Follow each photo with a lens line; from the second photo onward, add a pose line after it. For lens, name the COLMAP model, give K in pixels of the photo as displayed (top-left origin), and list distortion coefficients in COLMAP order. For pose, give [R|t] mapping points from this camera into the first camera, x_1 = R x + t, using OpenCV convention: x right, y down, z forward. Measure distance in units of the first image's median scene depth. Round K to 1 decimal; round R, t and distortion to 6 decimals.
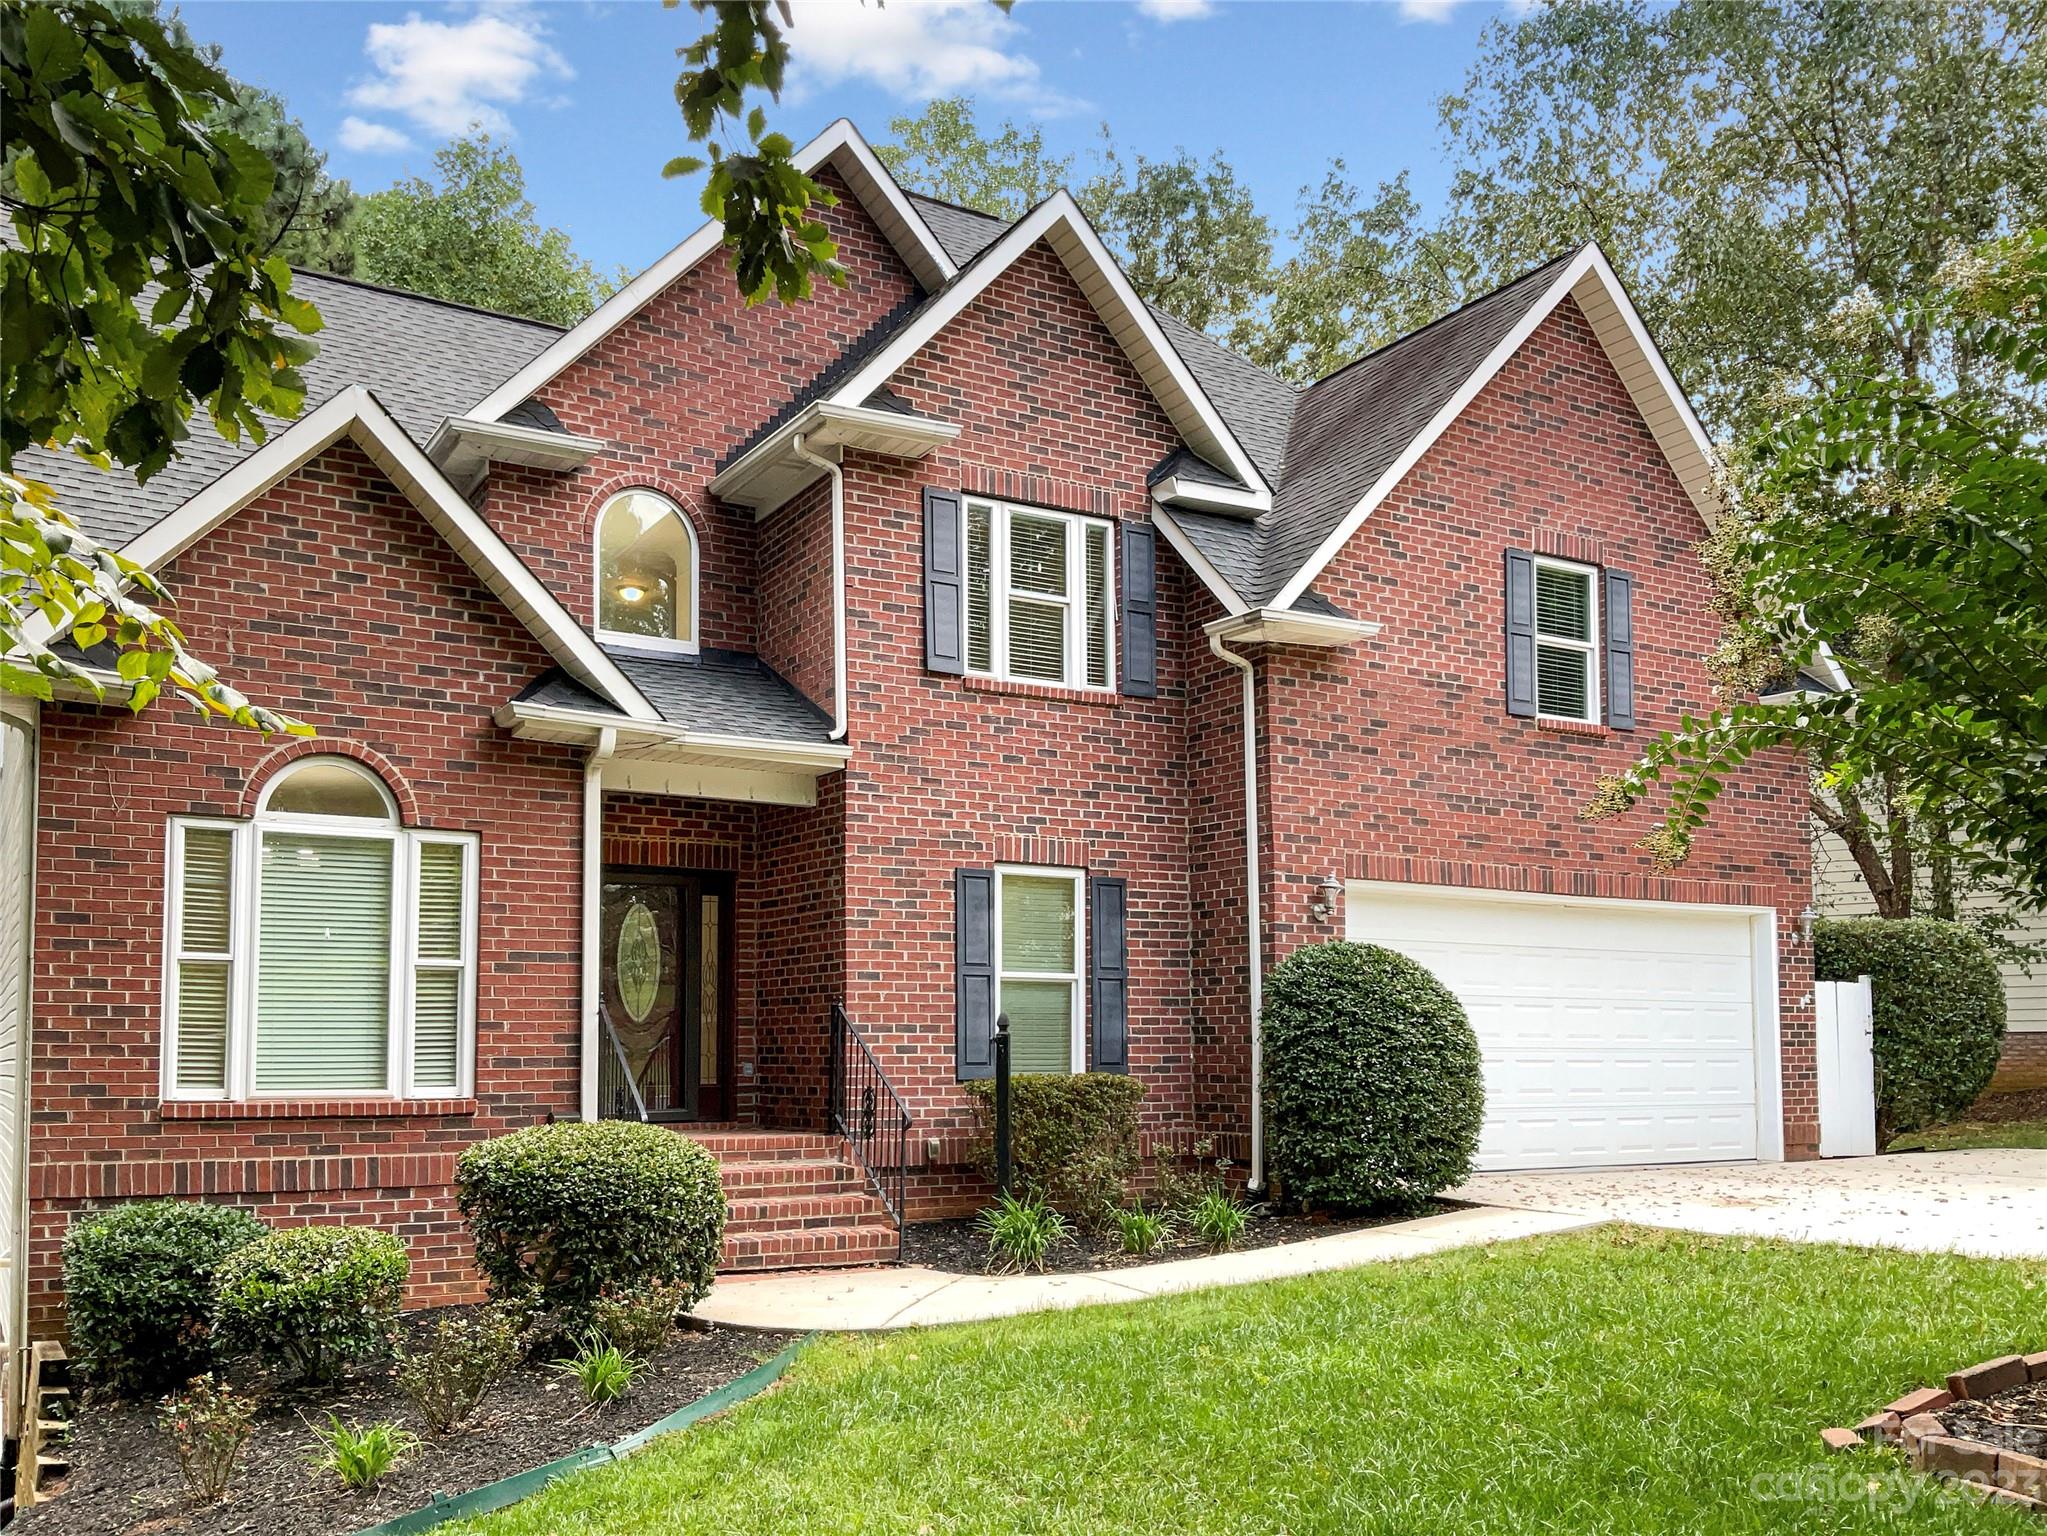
lens RADIAL K [[1746.0, 0, 1116.5], [0, 1746.0, 770.3], [0, 0, 1]] dist [0.111867, -0.165546]
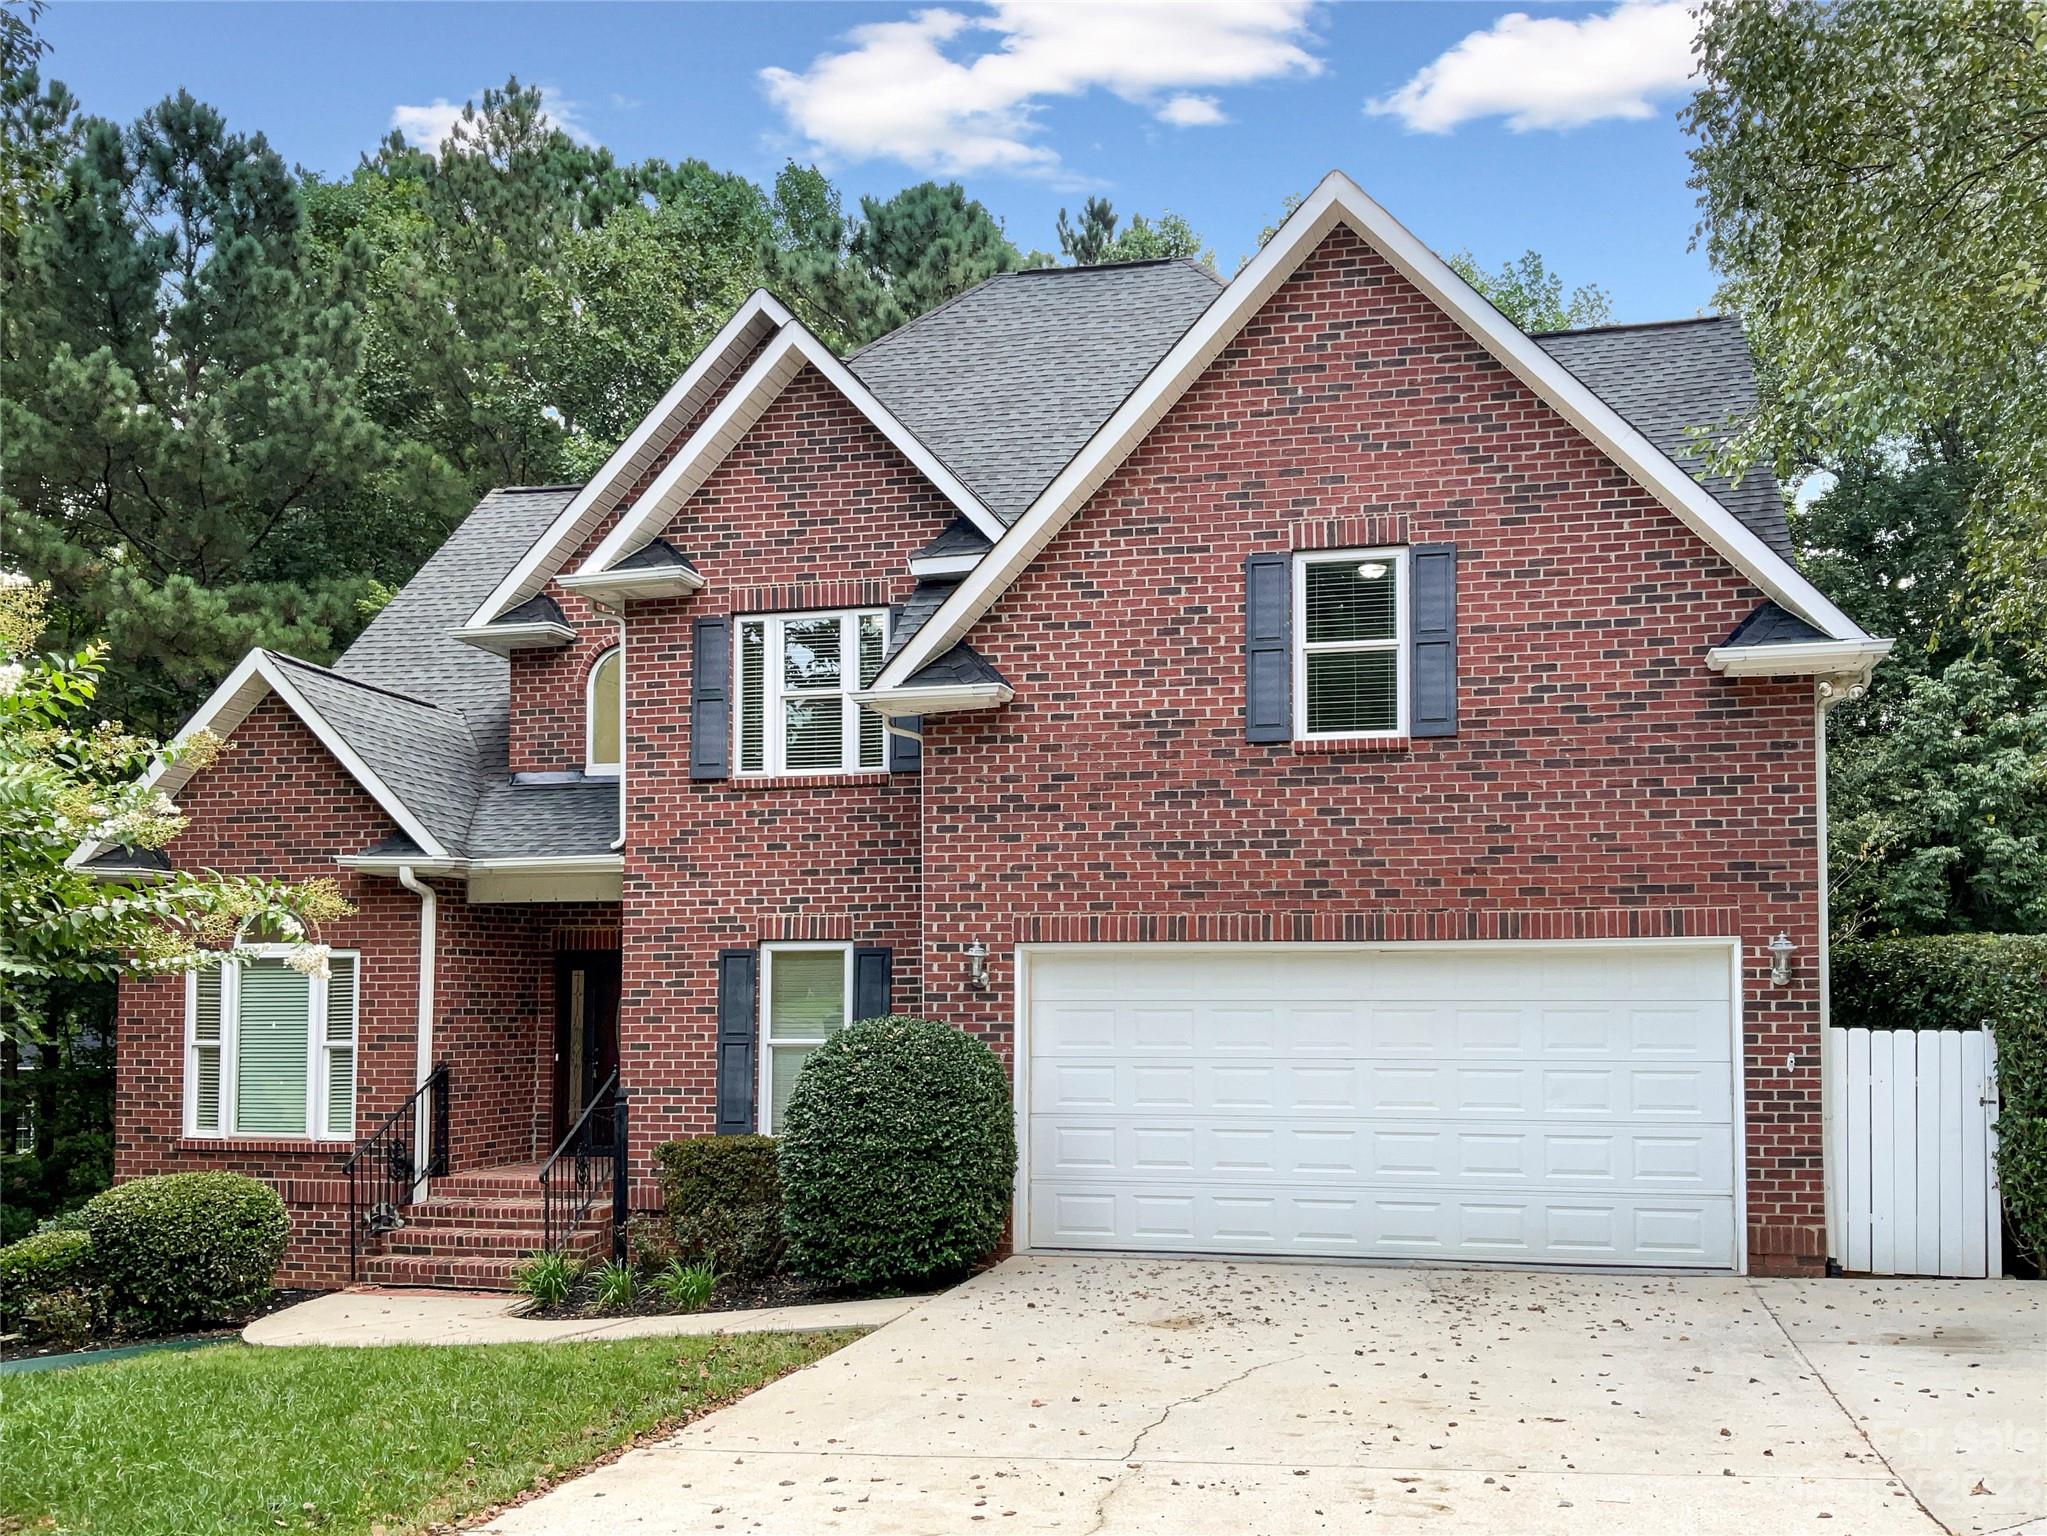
lens RADIAL K [[1746.0, 0, 1116.5], [0, 1746.0, 770.3], [0, 0, 1]] dist [0.111867, -0.165546]
pose [[0.724395, -0.095034, -0.682804, 0.853715], [0.109479, 0.993742, -0.022164, -0.006300], [0.680637, -0.058697, 0.730266, 0.332097]]
